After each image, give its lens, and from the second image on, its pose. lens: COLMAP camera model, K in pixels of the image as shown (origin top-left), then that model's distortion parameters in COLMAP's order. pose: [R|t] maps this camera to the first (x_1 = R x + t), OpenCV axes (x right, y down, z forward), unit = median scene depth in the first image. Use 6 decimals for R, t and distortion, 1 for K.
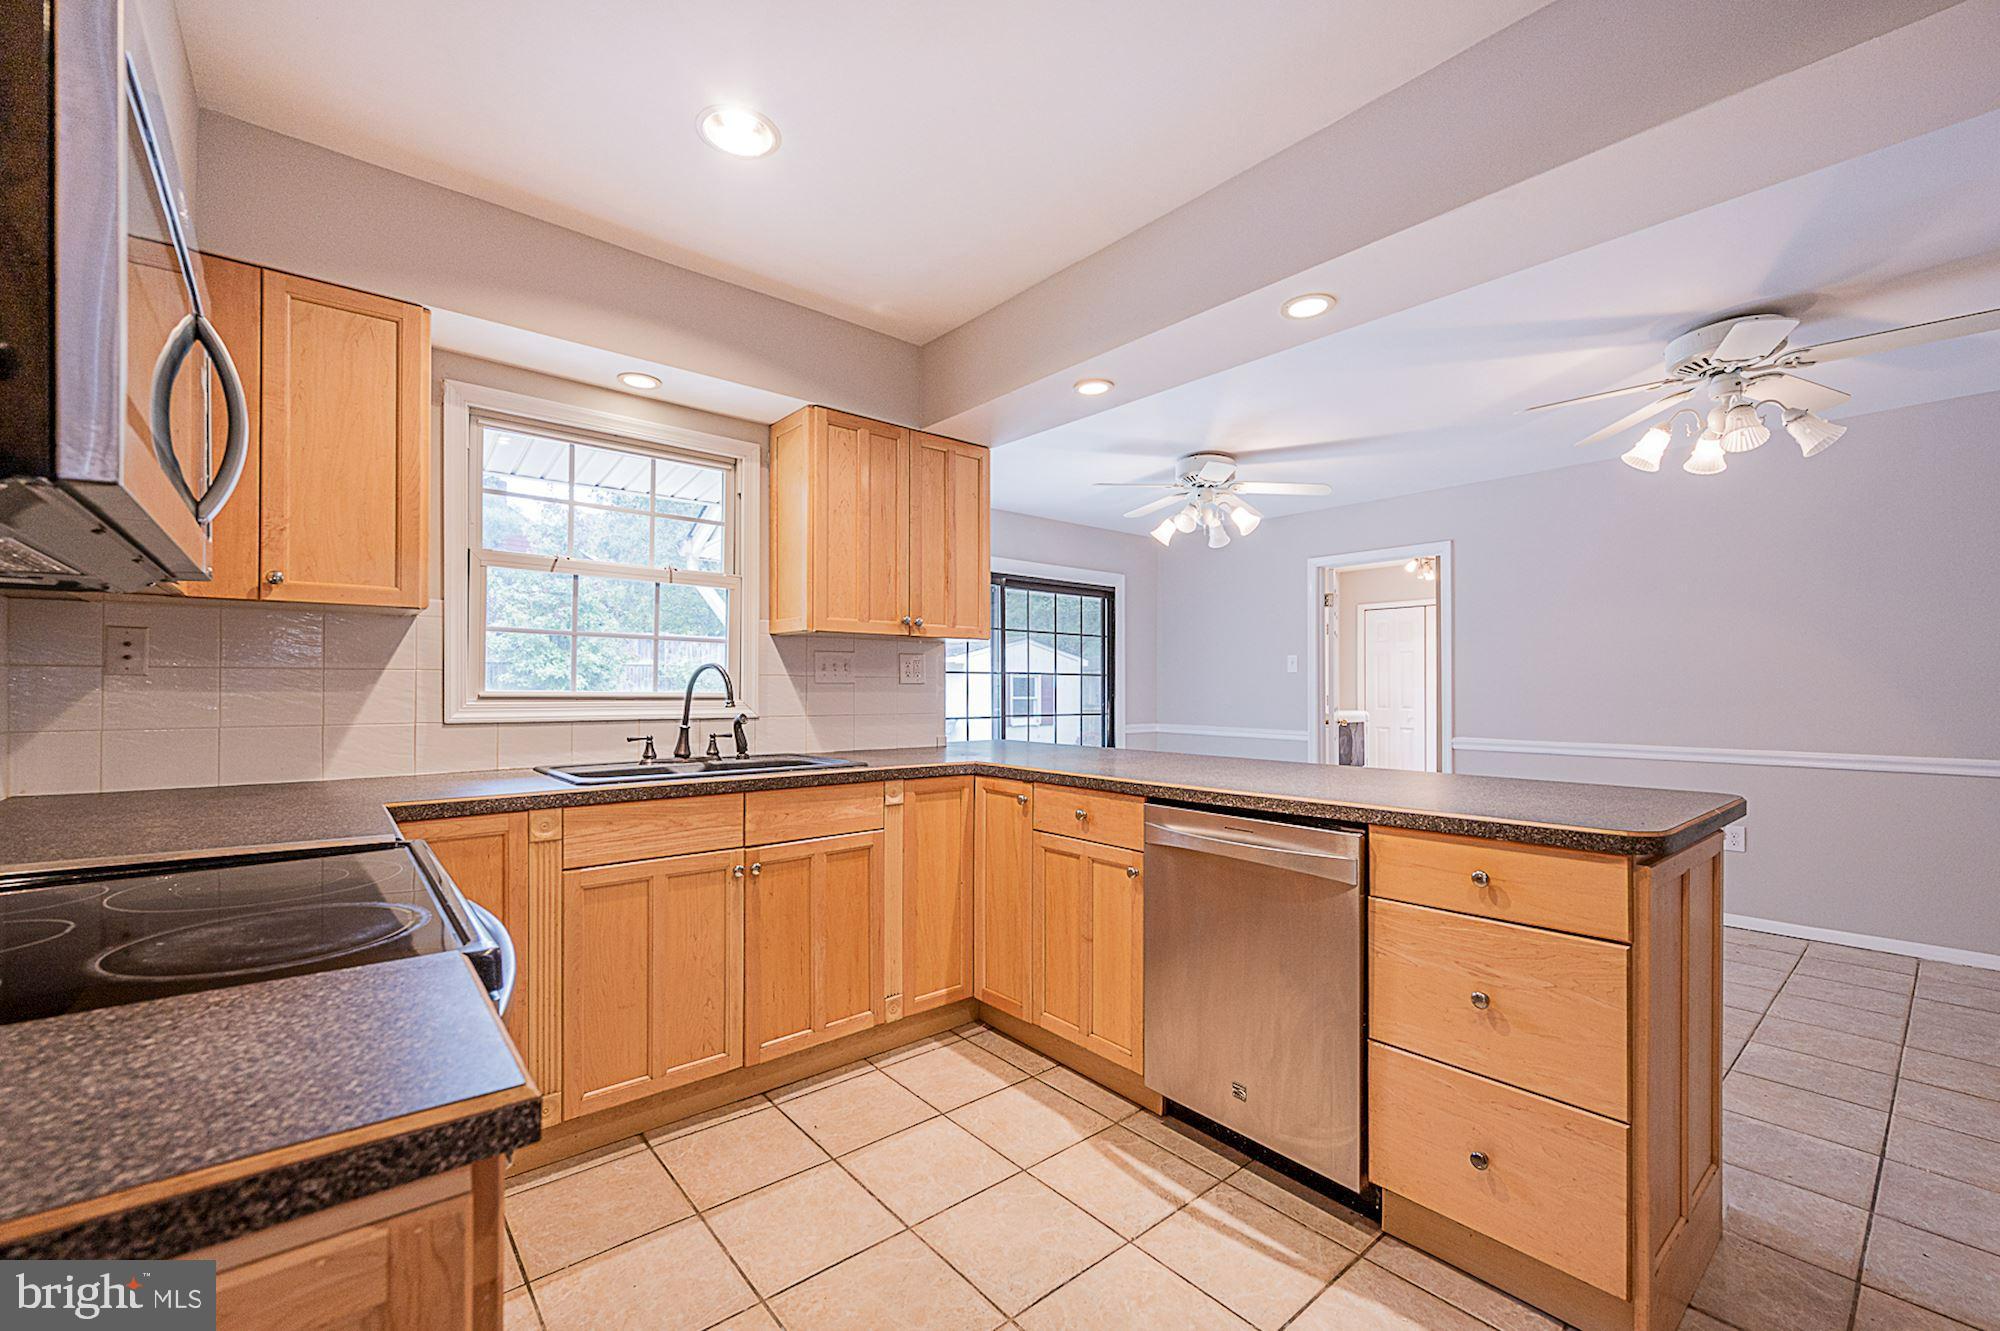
lens RADIAL K [[819.5, 0, 991.9], [0, 819.5, 686.0], [0, 0, 1]] dist [-0.001173, -0.000016]
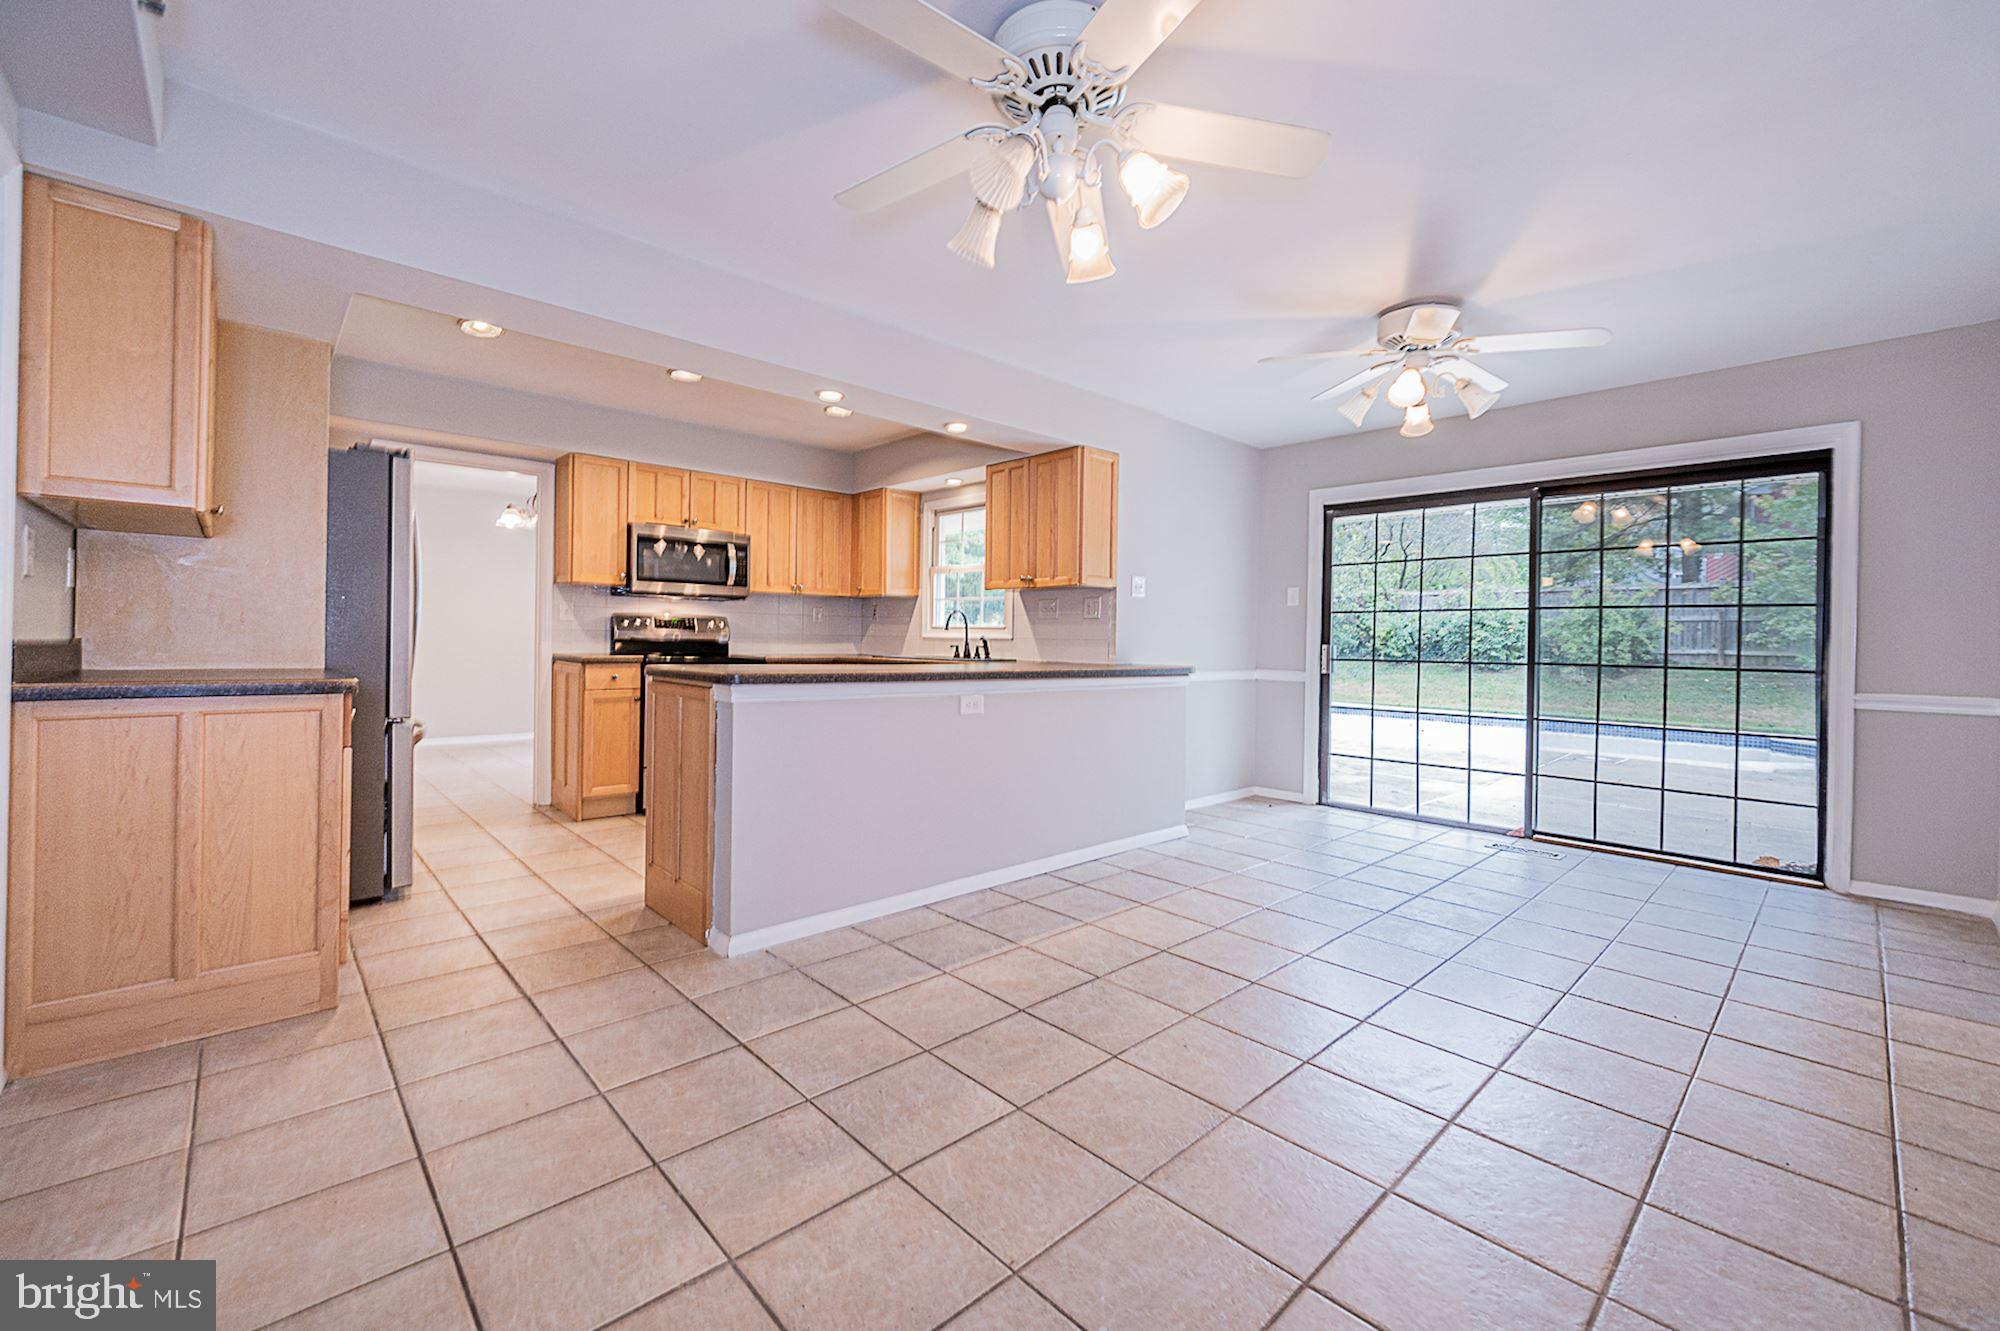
lens RADIAL K [[812.7, 0, 1004.8], [0, 812.7, 646.2], [0, 0, 1]] dist [-0.000771, -0.000018]
pose [[0.060103, 0.001393, -0.998191, 1.716089], [-0.013401, 0.999910, 0.000589, 0.060202], [0.998102, 0.013341, 0.060116, 1.008335]]
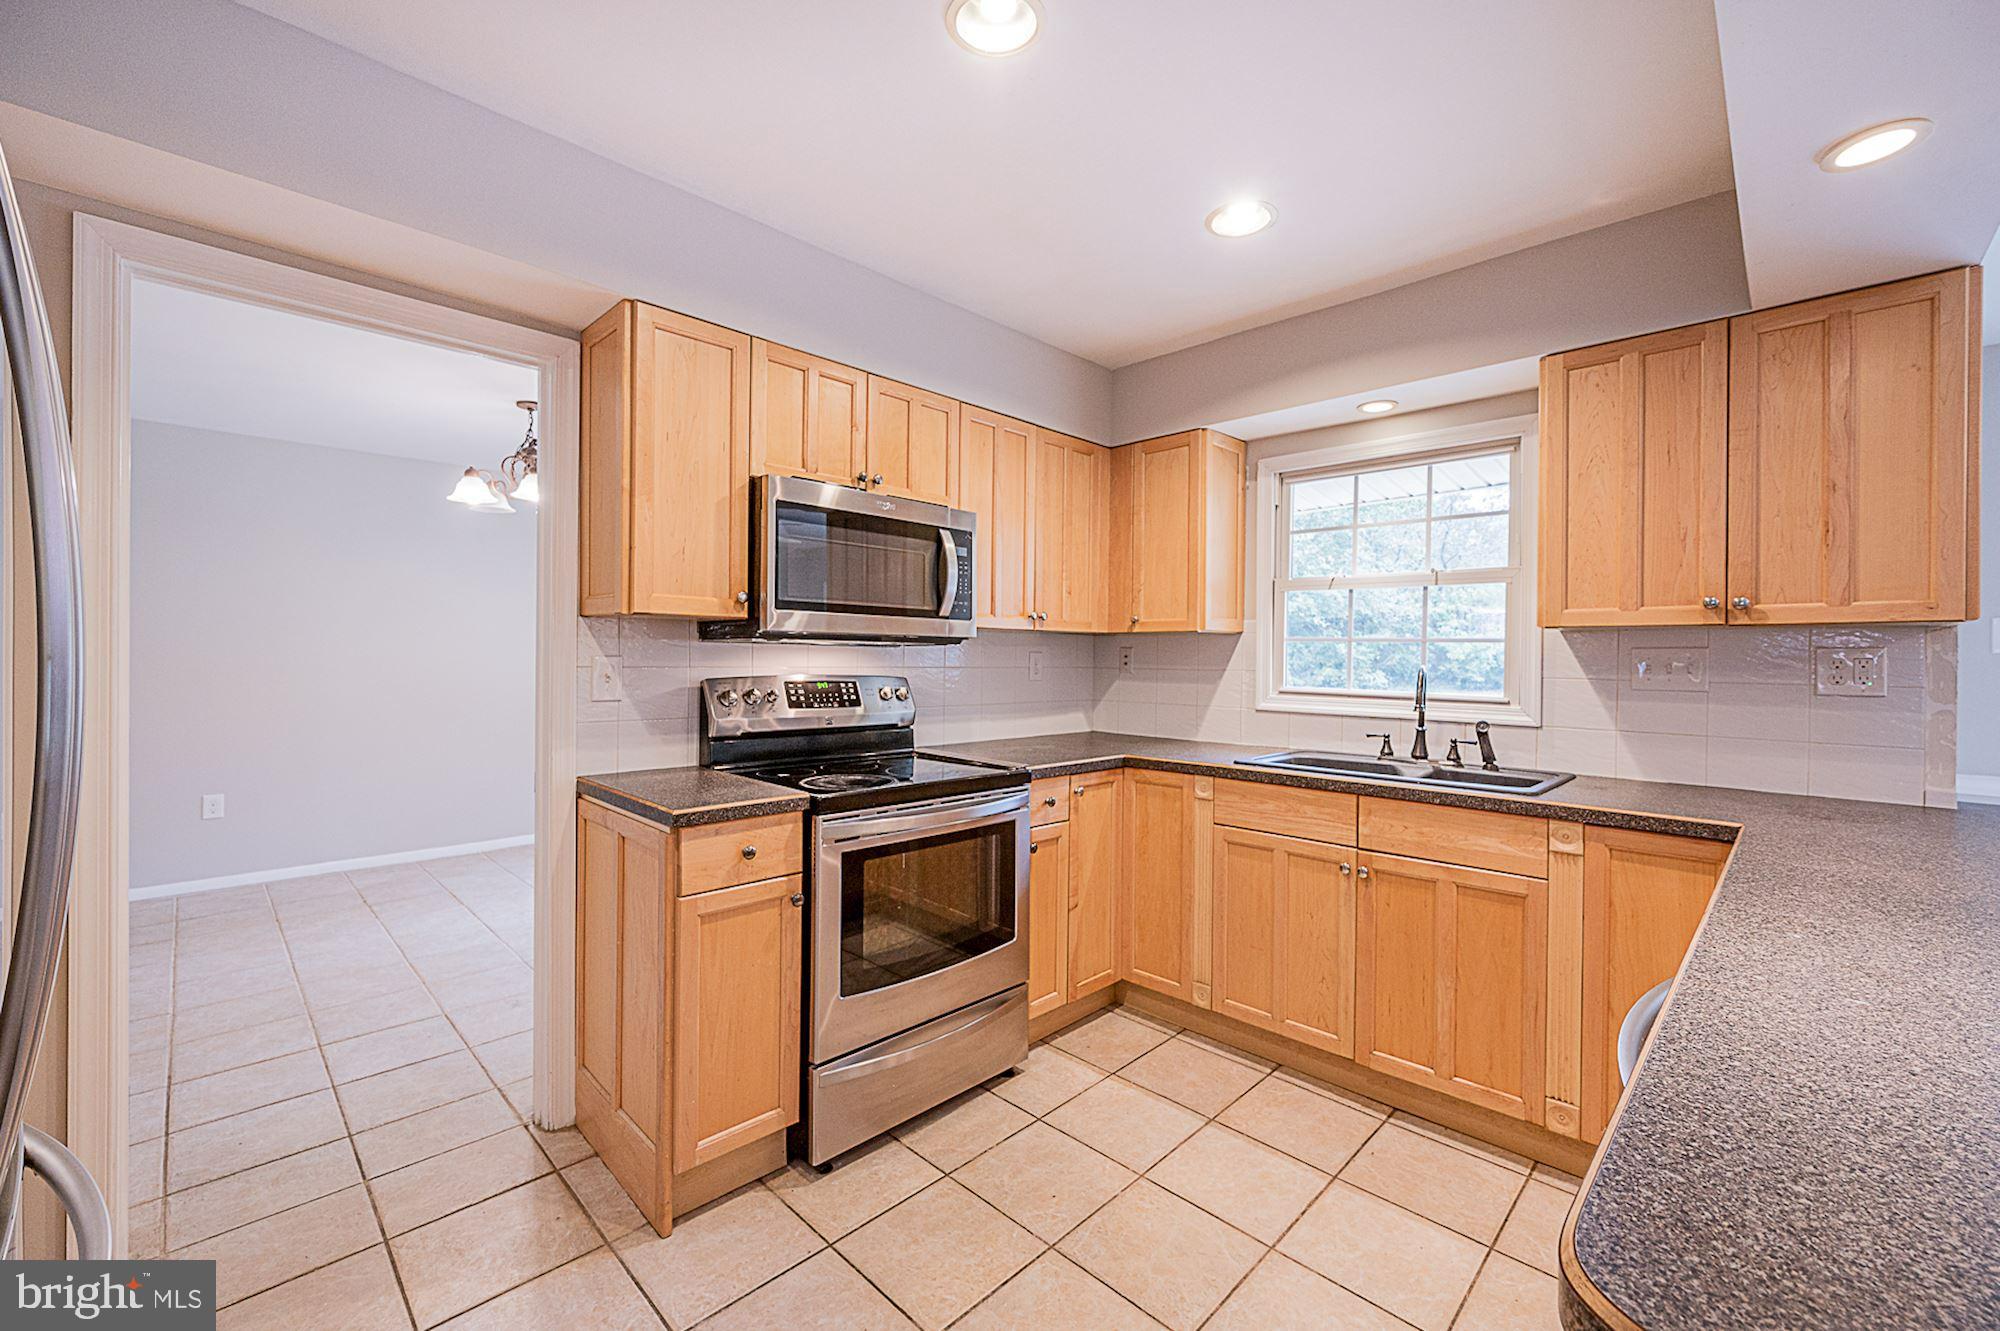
lens RADIAL K [[806.6, 0, 997.3], [0, 806.6, 661.1], [0, 0, 1]] dist [-0.000517, -0.000085]
pose [[0.094415, 0.002782, -0.995529, 0.585738], [-0.009076, 0.999957, 0.001933, -0.031827], [0.995492, 0.008852, 0.094436, 0.399860]]
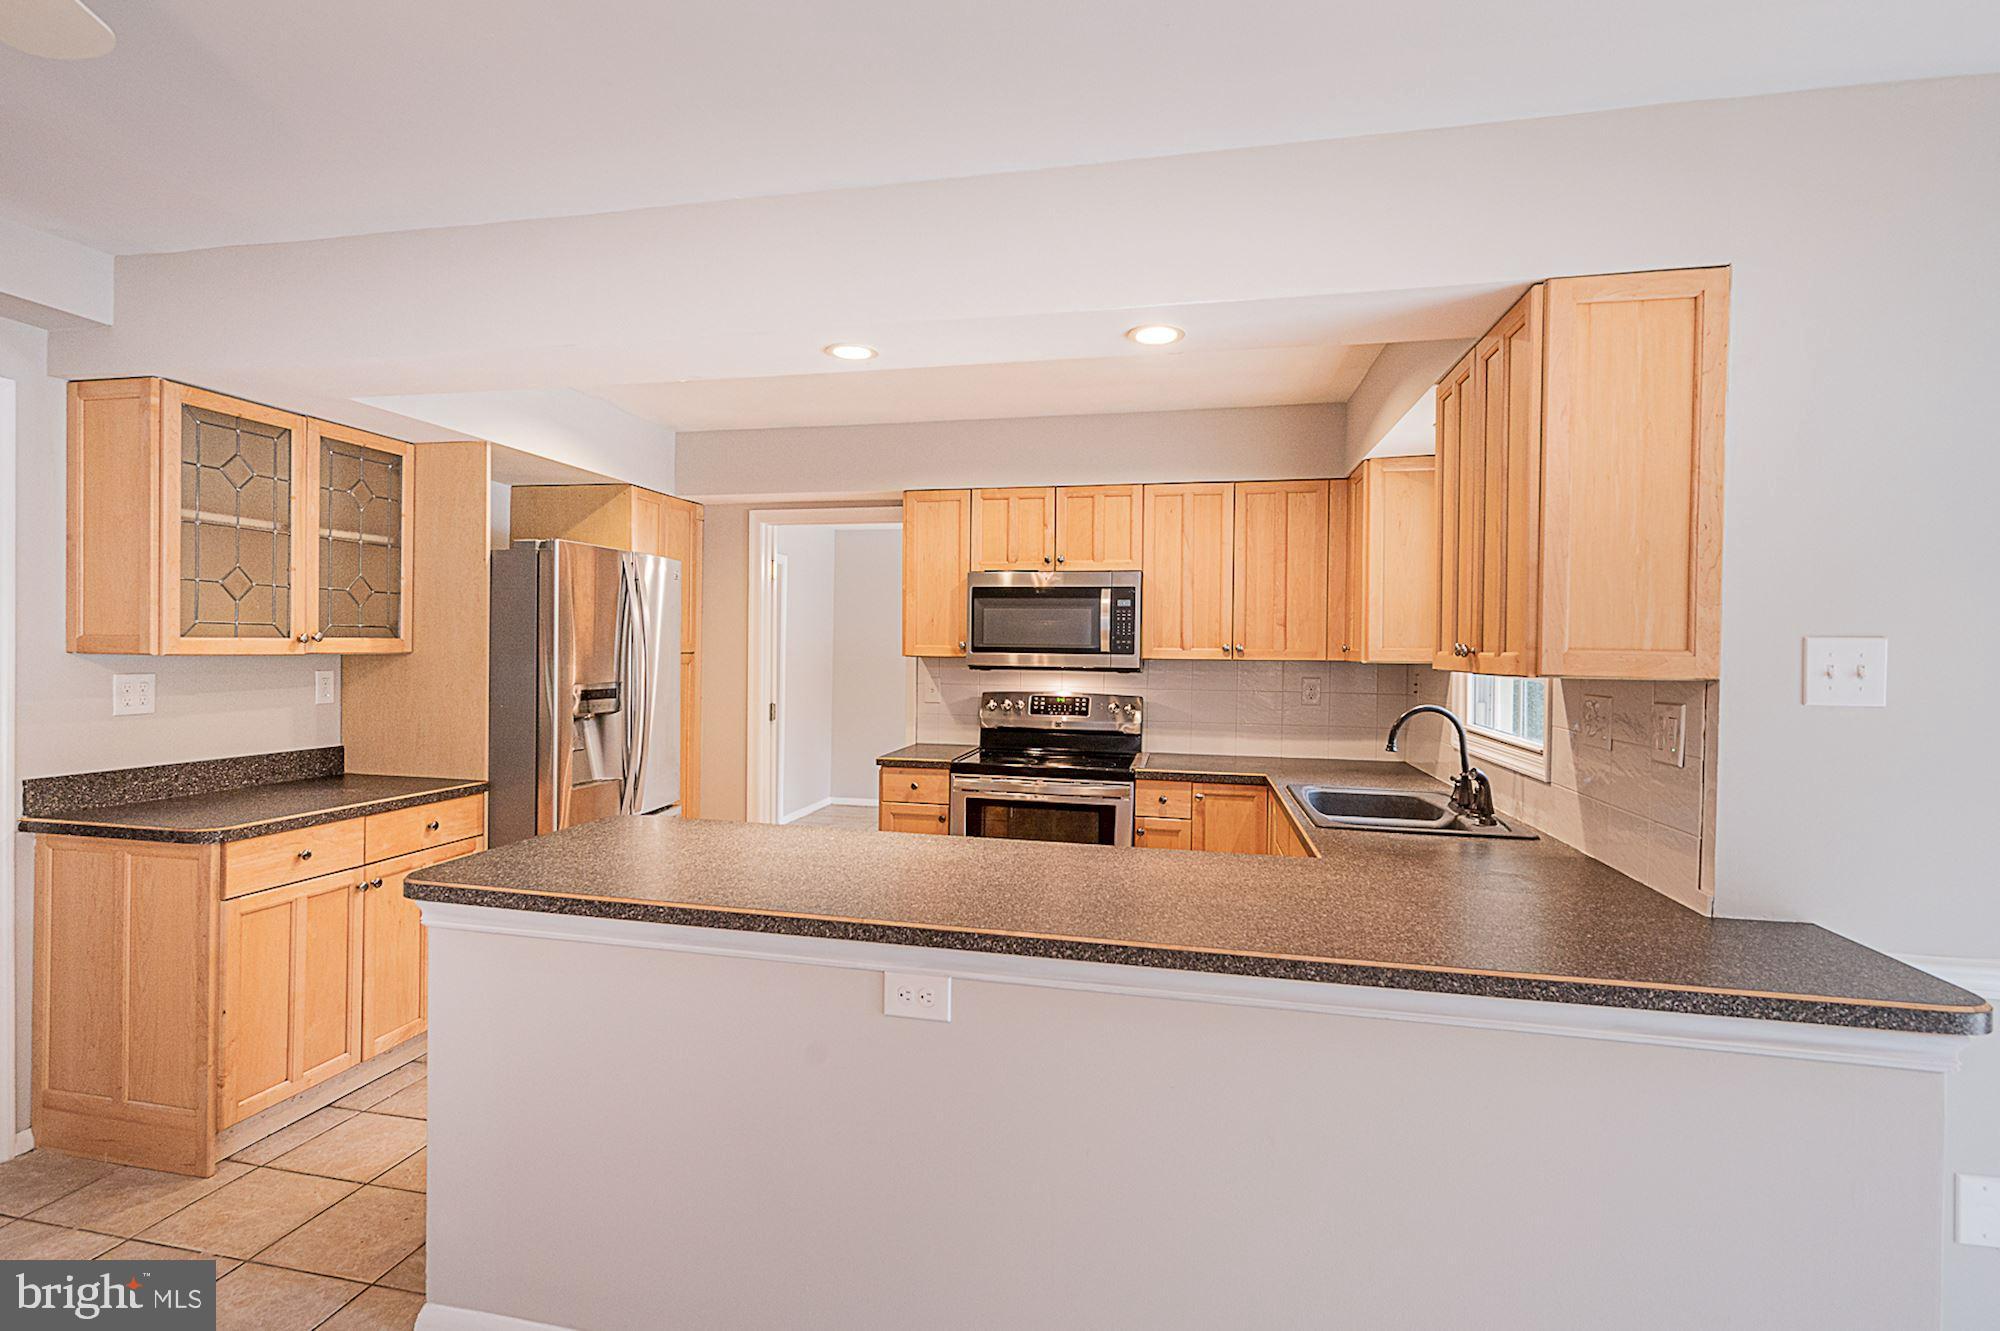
lens RADIAL K [[995.8, 0, 954.8], [0, 995.8, 653.3], [0, 0, 1]] dist [-0.000677, 0.000720]
pose [[-0.798261, -0.008933, -0.602245, 0.794809], [-0.013958, 0.999896, 0.003669, -0.085728], [0.602150, 0.011335, -0.798303, 1.607064]]
